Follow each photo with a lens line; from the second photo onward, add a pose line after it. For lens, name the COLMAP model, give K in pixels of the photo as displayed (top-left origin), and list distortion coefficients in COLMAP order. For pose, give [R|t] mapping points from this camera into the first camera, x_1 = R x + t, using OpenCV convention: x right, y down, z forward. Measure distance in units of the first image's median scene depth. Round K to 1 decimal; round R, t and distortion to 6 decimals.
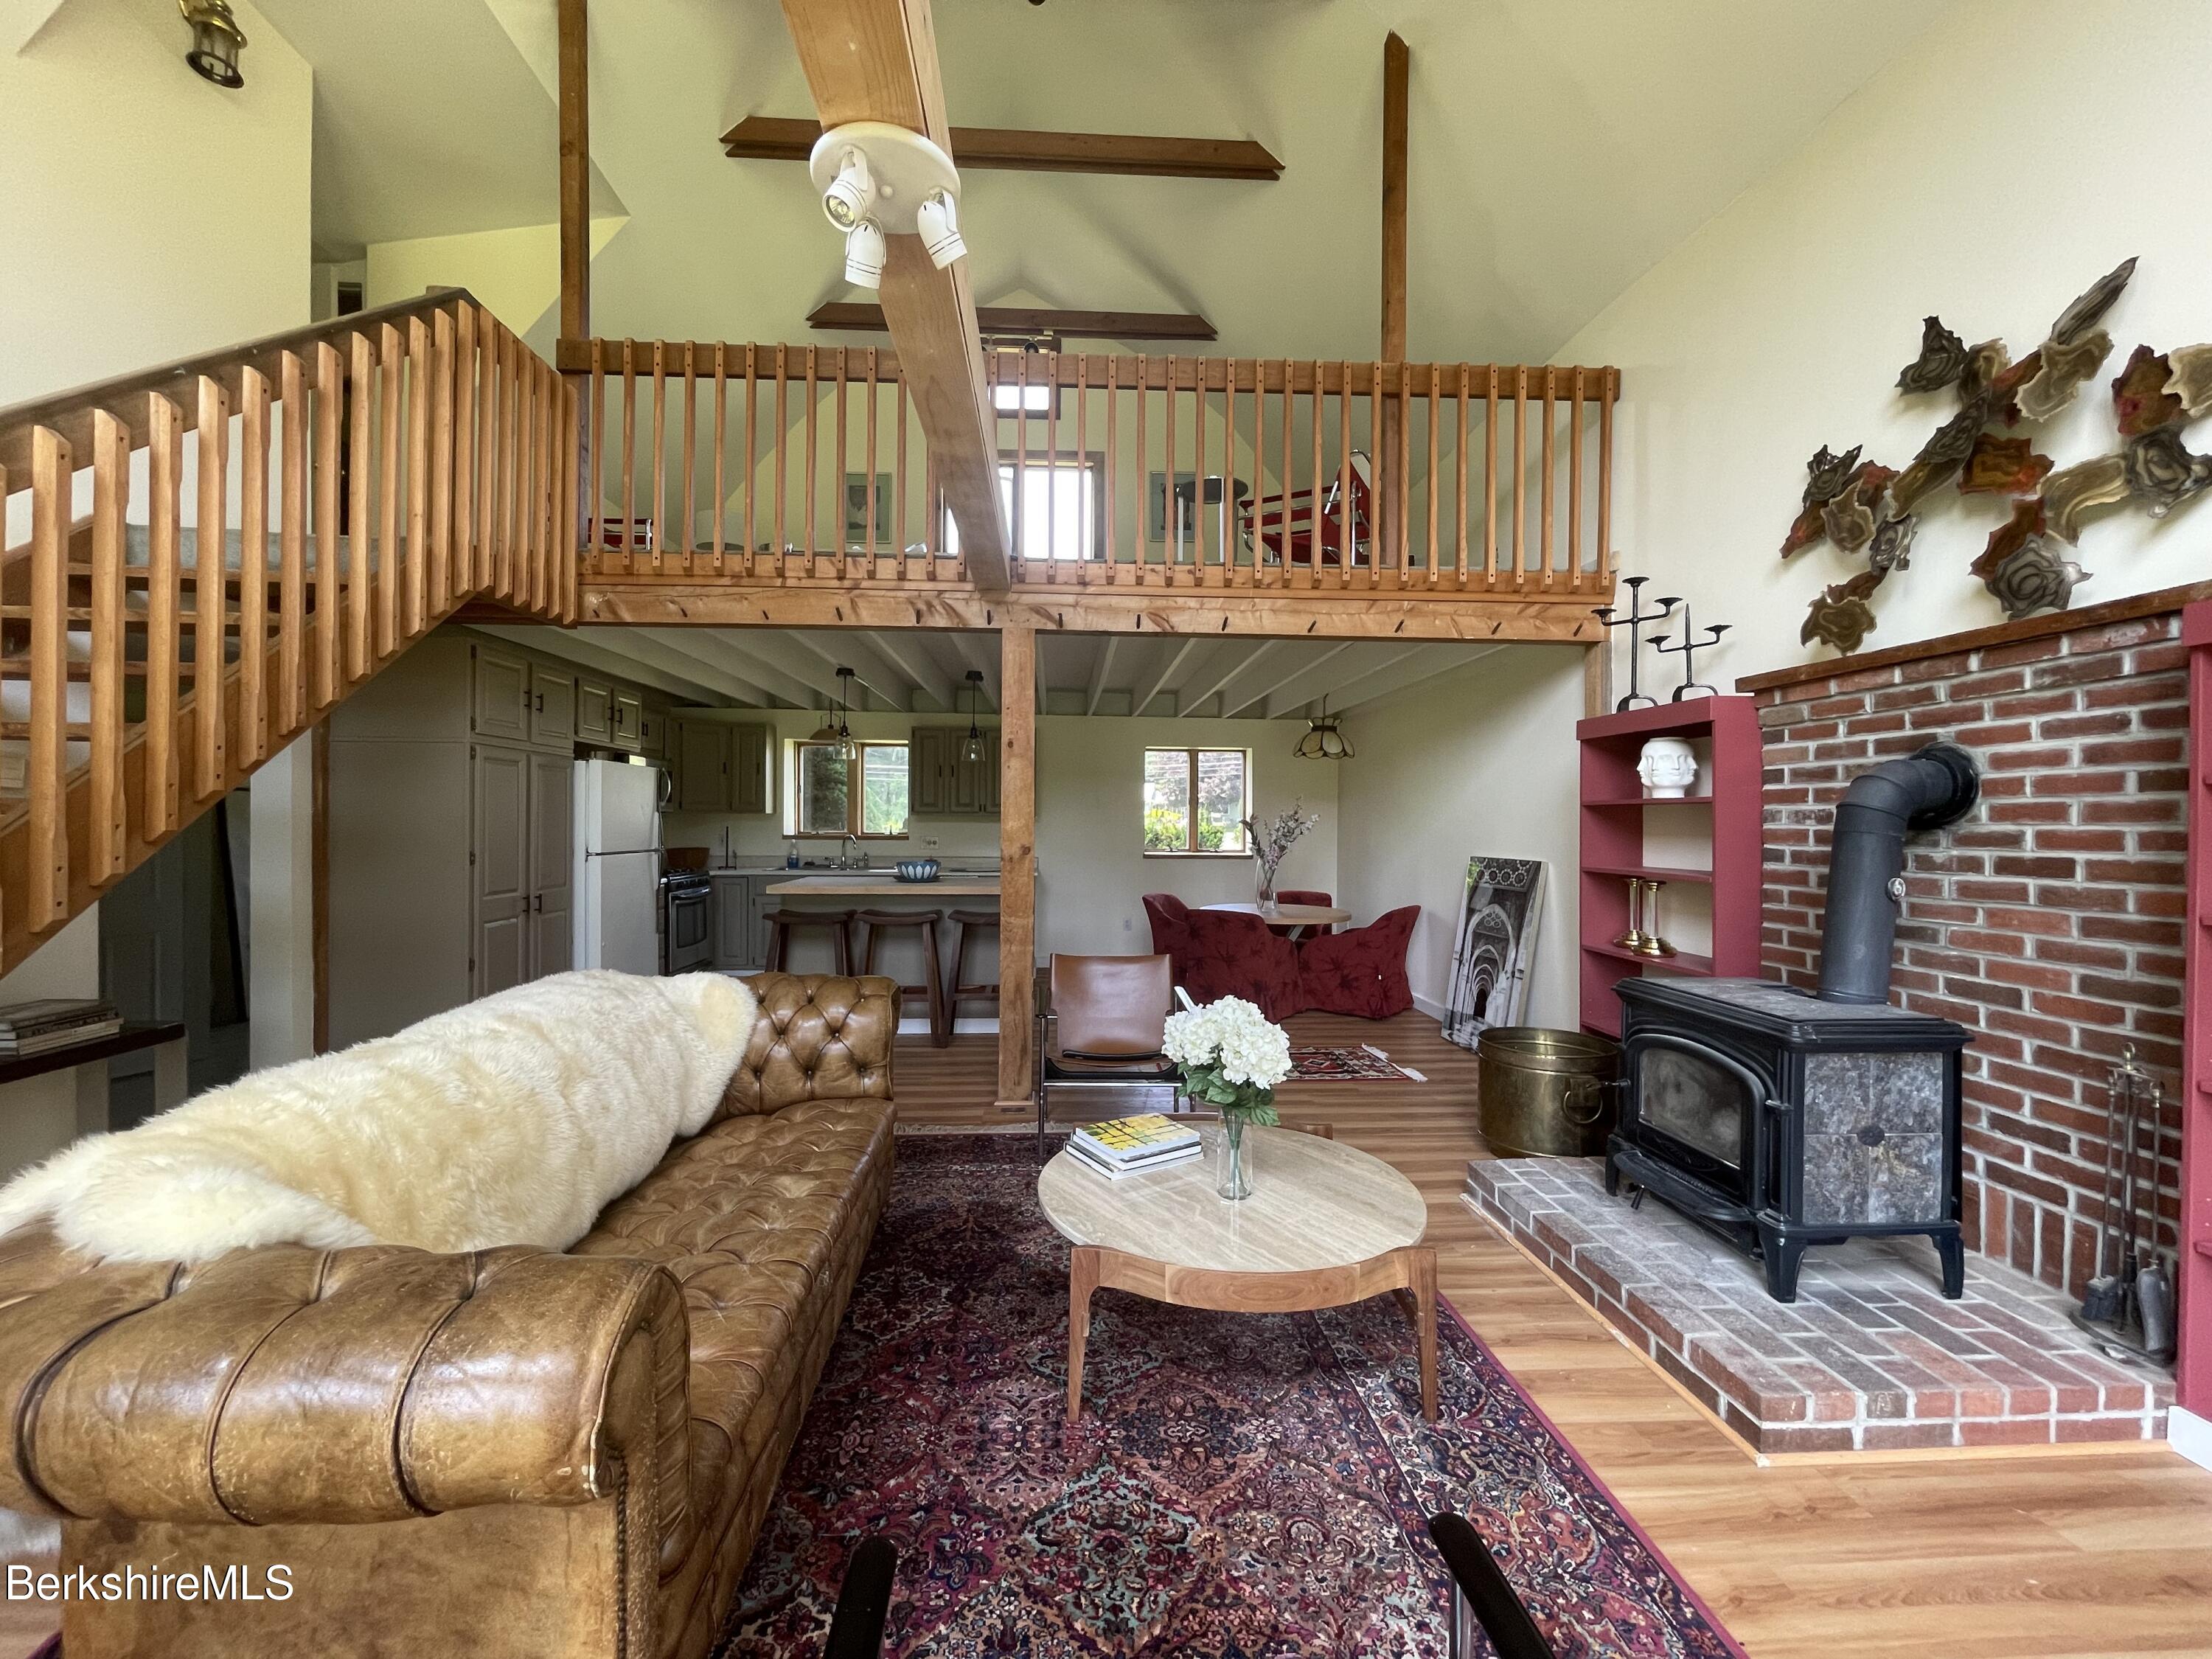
lens RADIAL K [[901.5, 0, 1081.3], [0, 901.5, 827.6], [0, 0, 1]] dist [-0.003745, -0.000268]
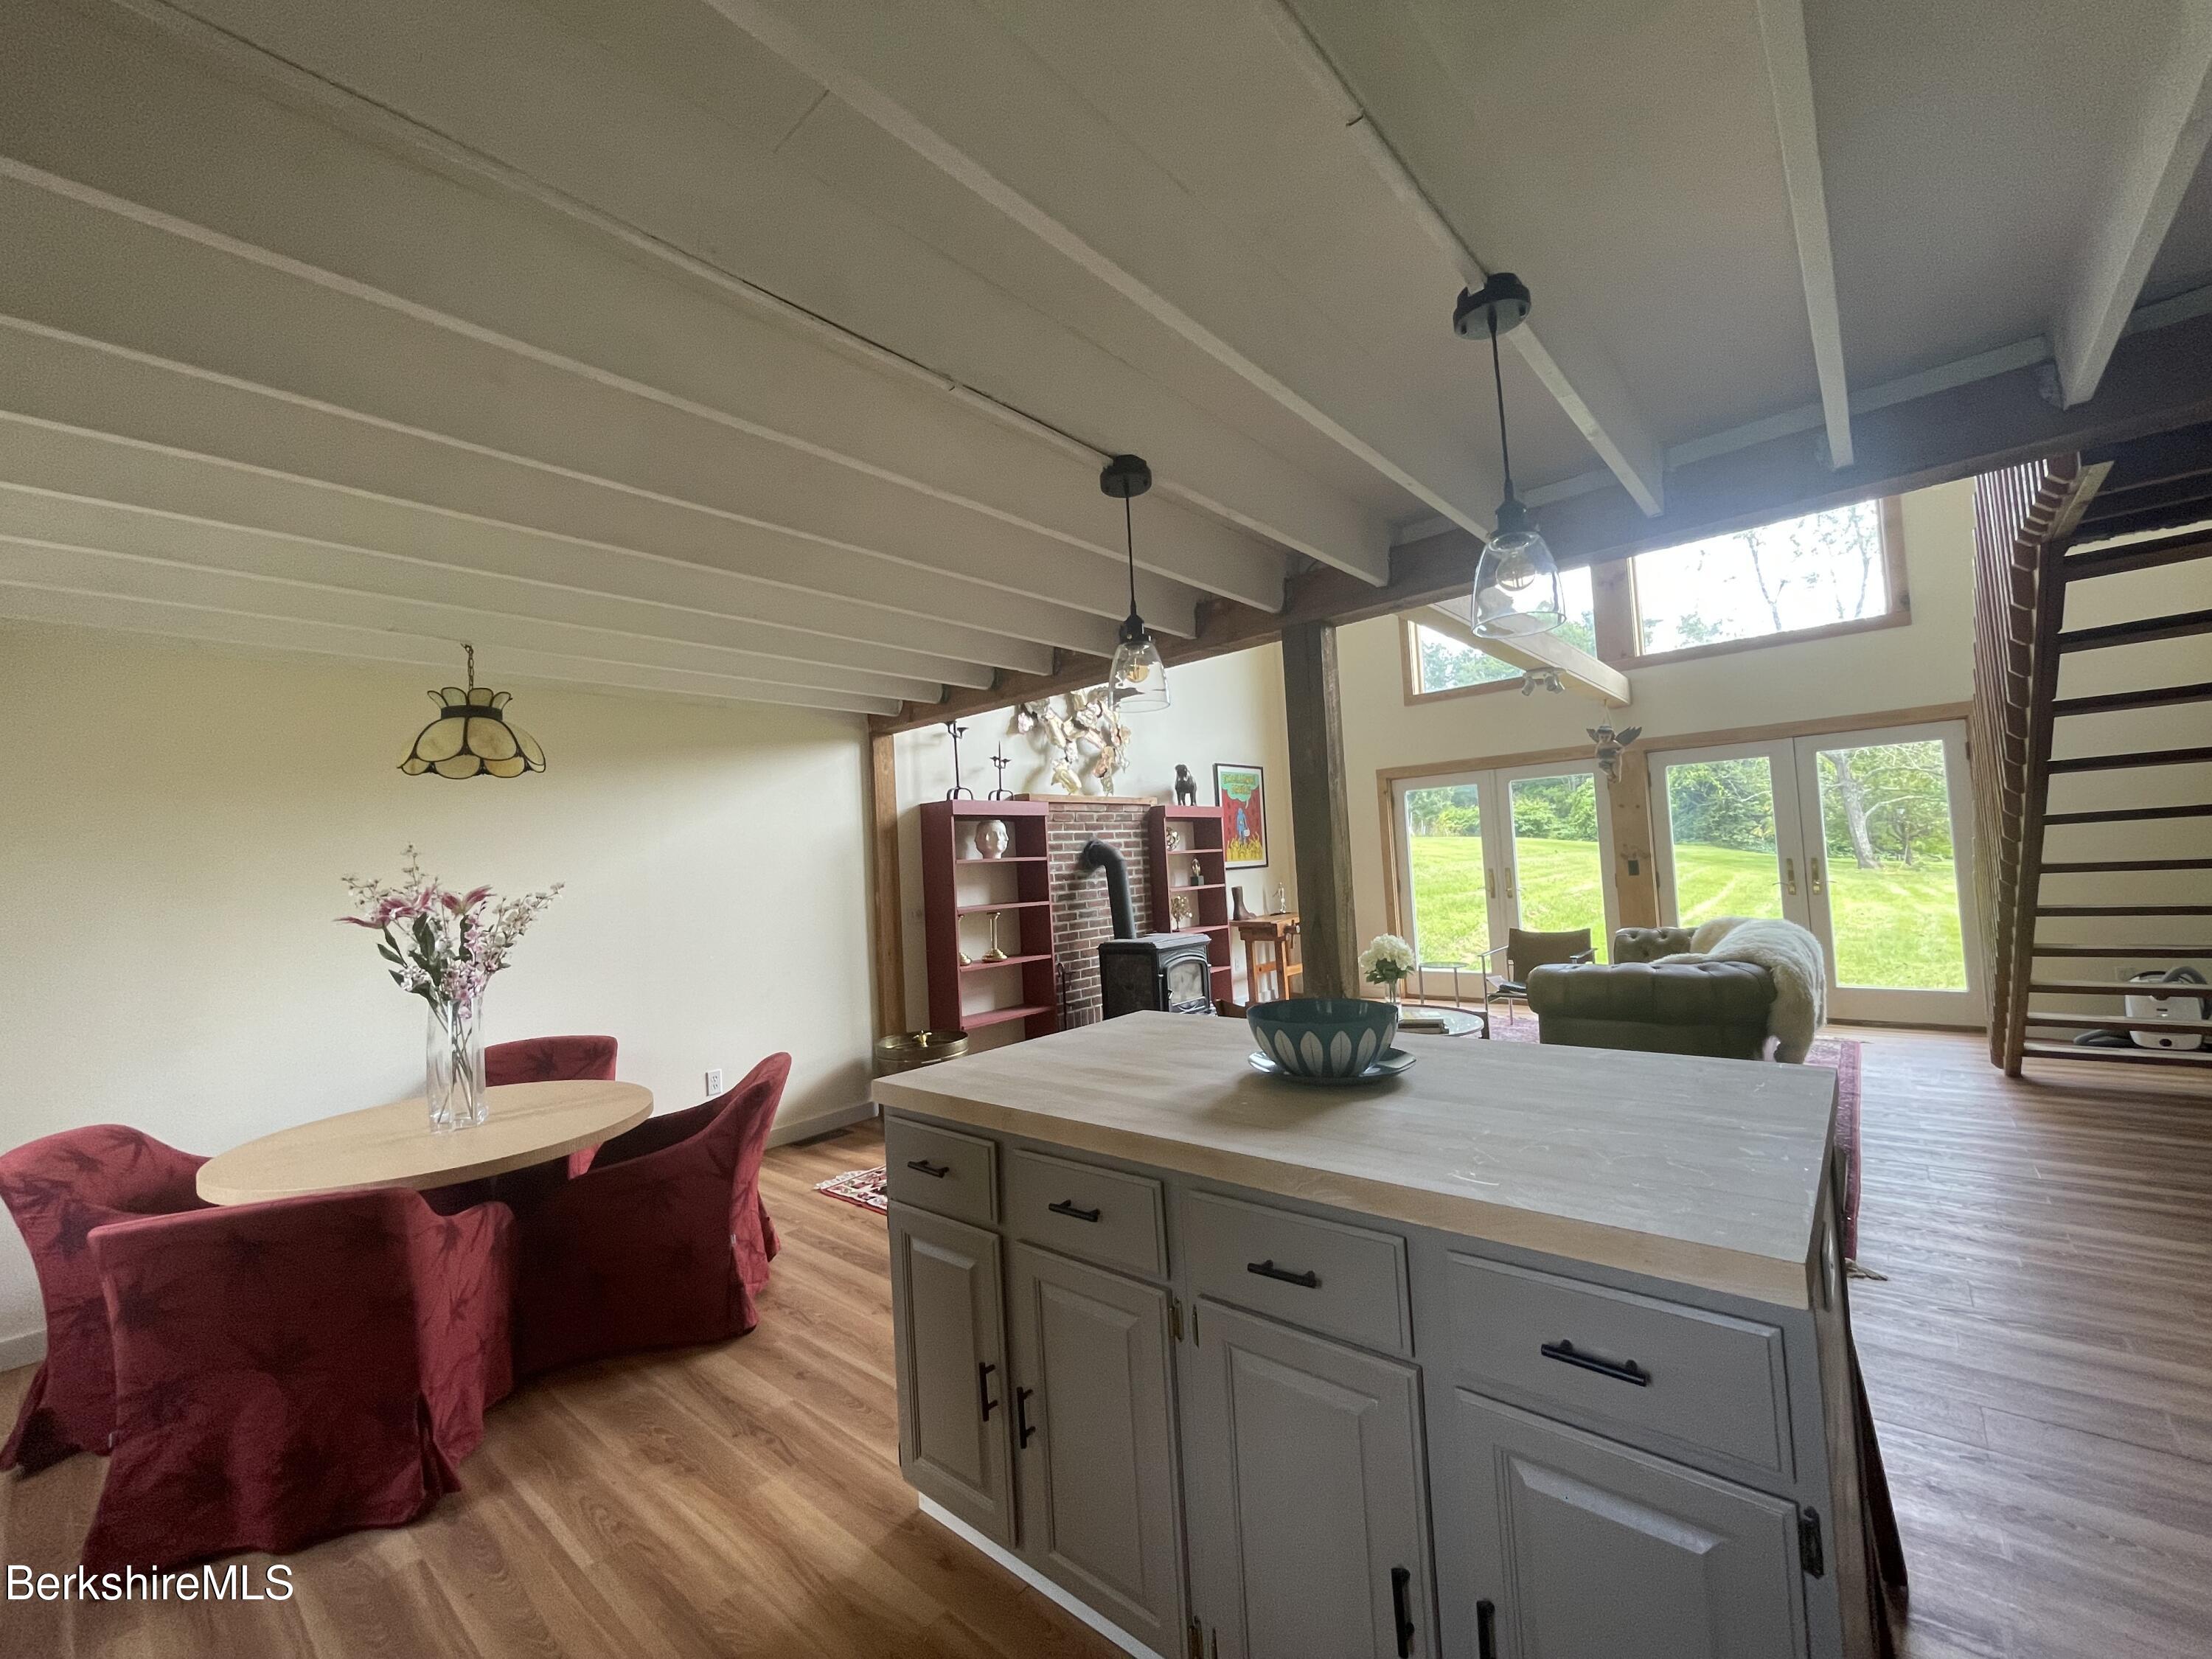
lens RADIAL K [[901.5, 0, 1081.3], [0, 901.5, 827.6], [0, 0, 1]] dist [-0.003745, -0.000268]
pose [[-0.717431, 0.060558, 0.693992, -0.720566], [0.051927, 0.998092, -0.033413, -0.033724], [-0.694691, 0.012065, -0.719207, 2.594001]]
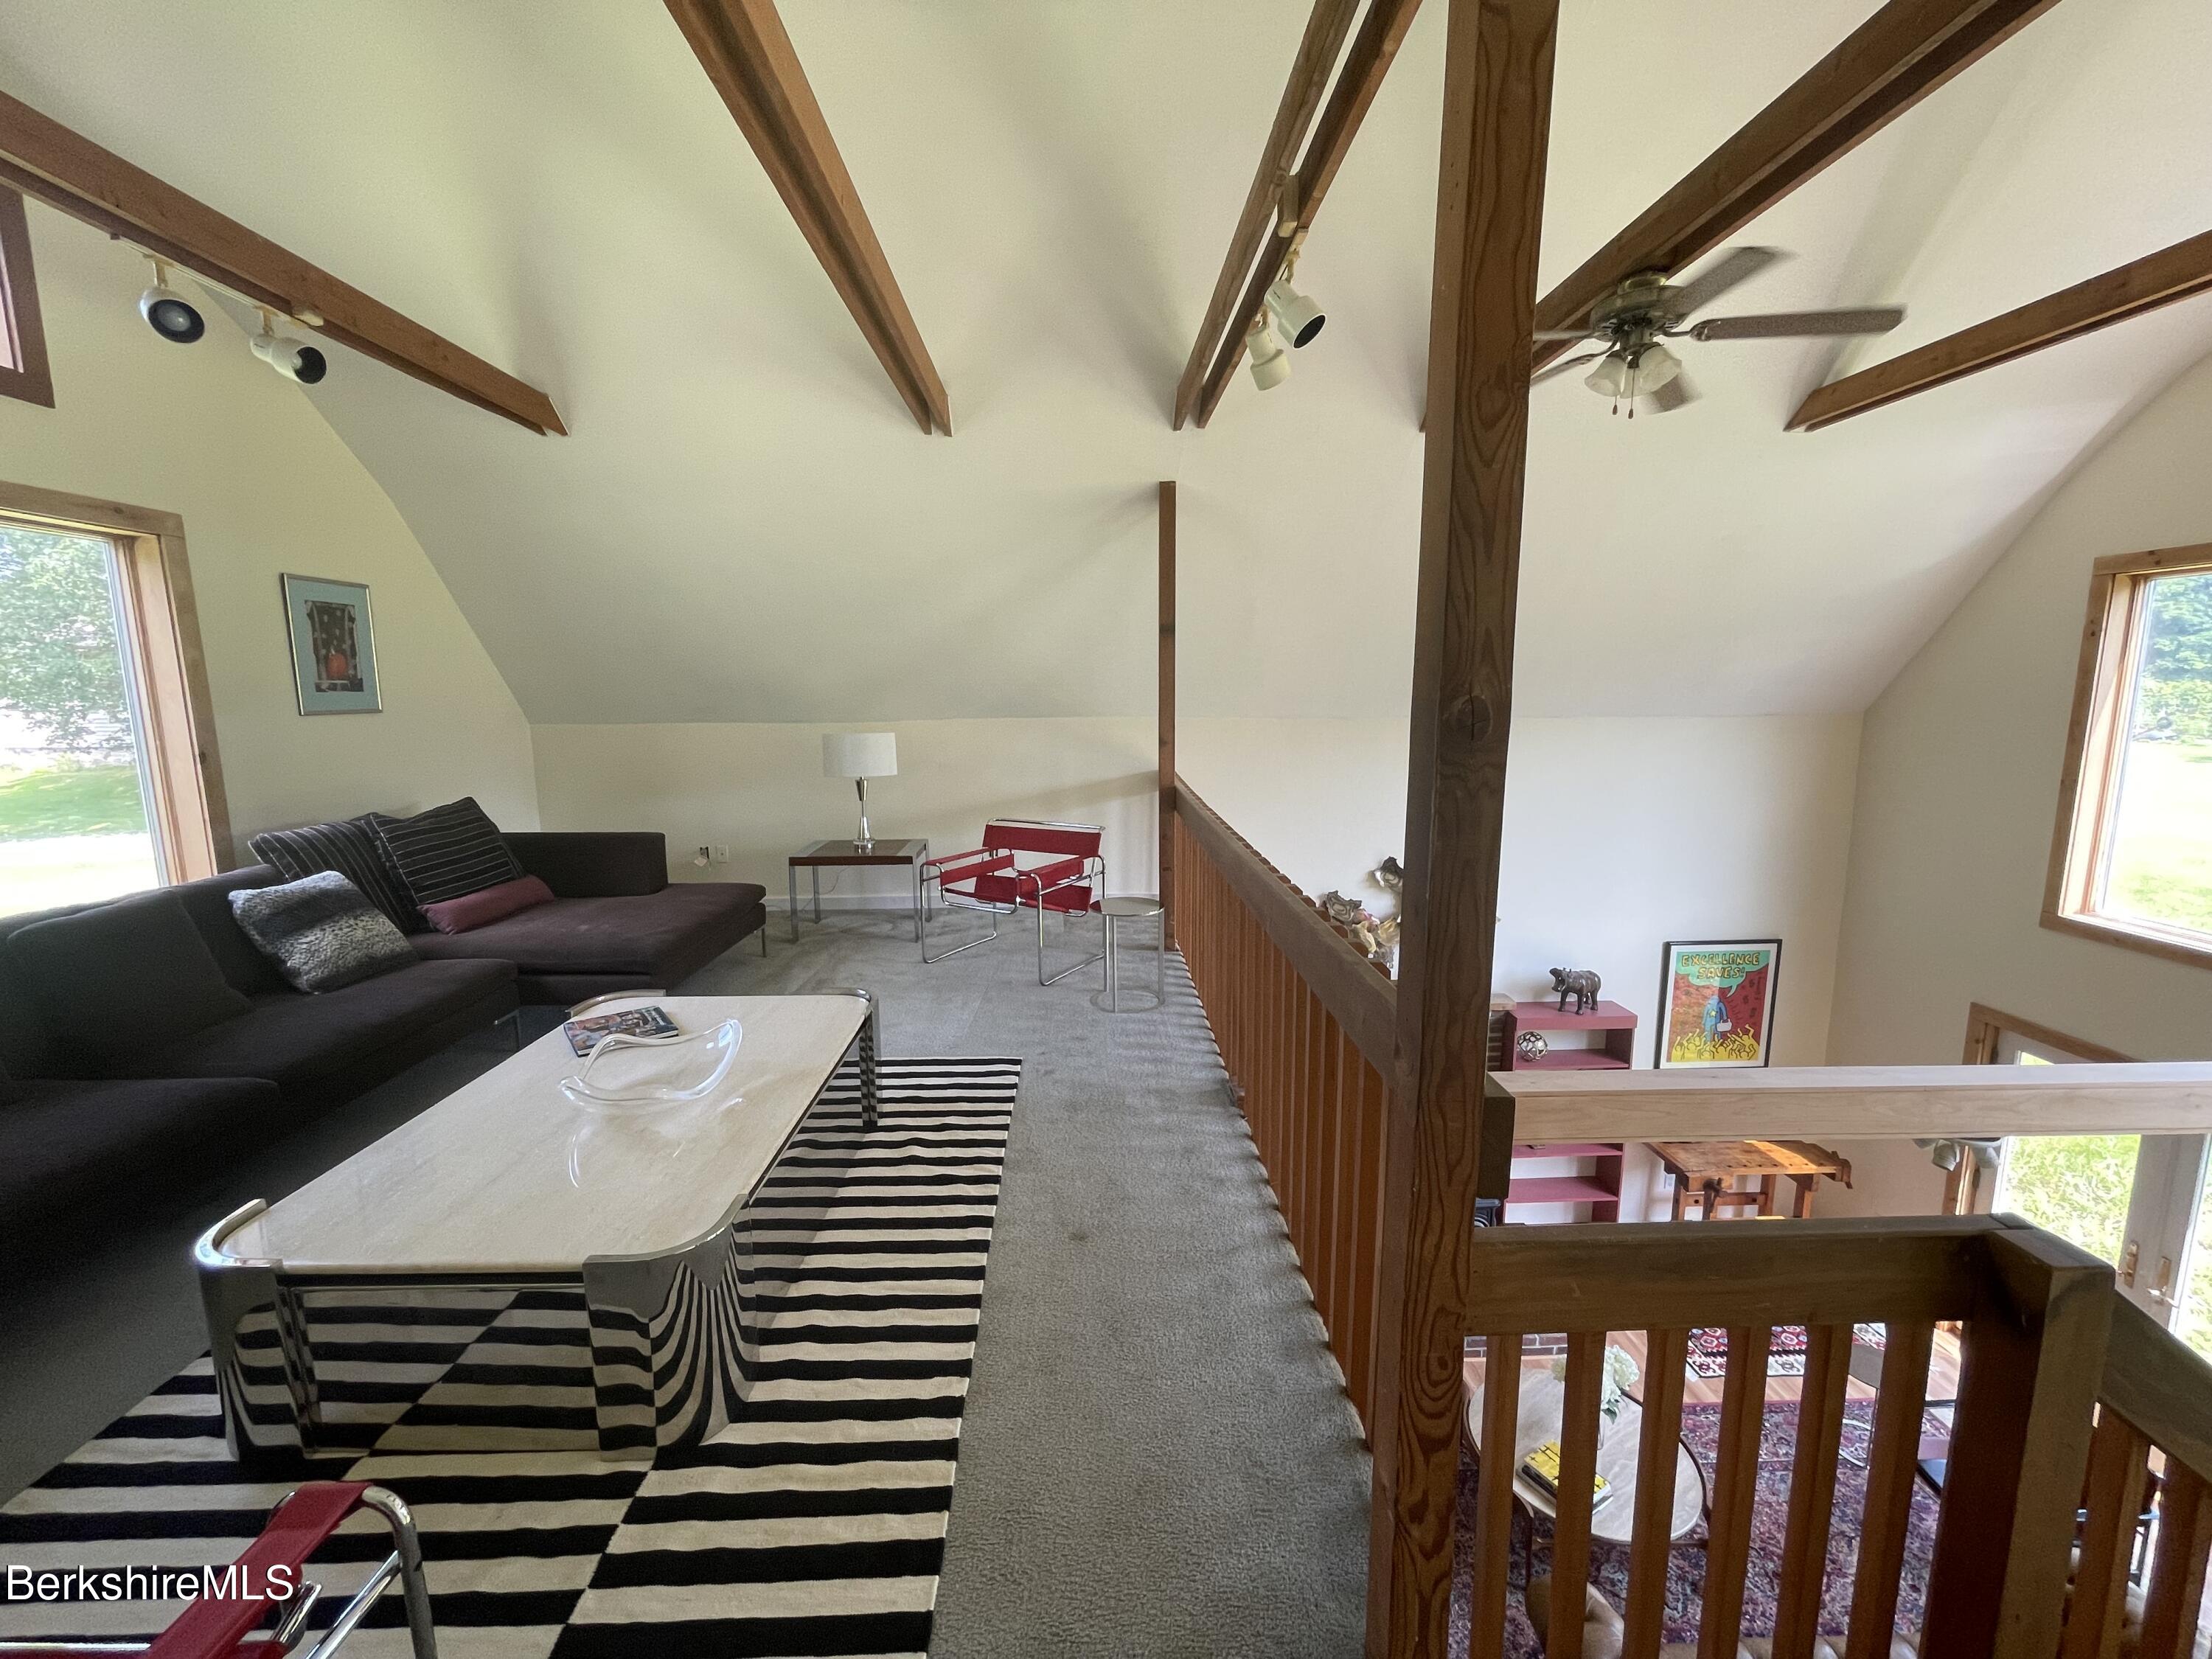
lens RADIAL K [[906.4, 0, 1091.3], [0, 906.4, 826.0], [0, 0, 1]] dist [-0.000325, -0.000271]
pose [[0.021705, -0.161855, 0.986576, -1.241197], [0.015265, 0.986747, 0.161548, -0.970303], [-0.999648, 0.011553, 0.023888, 1.610057]]
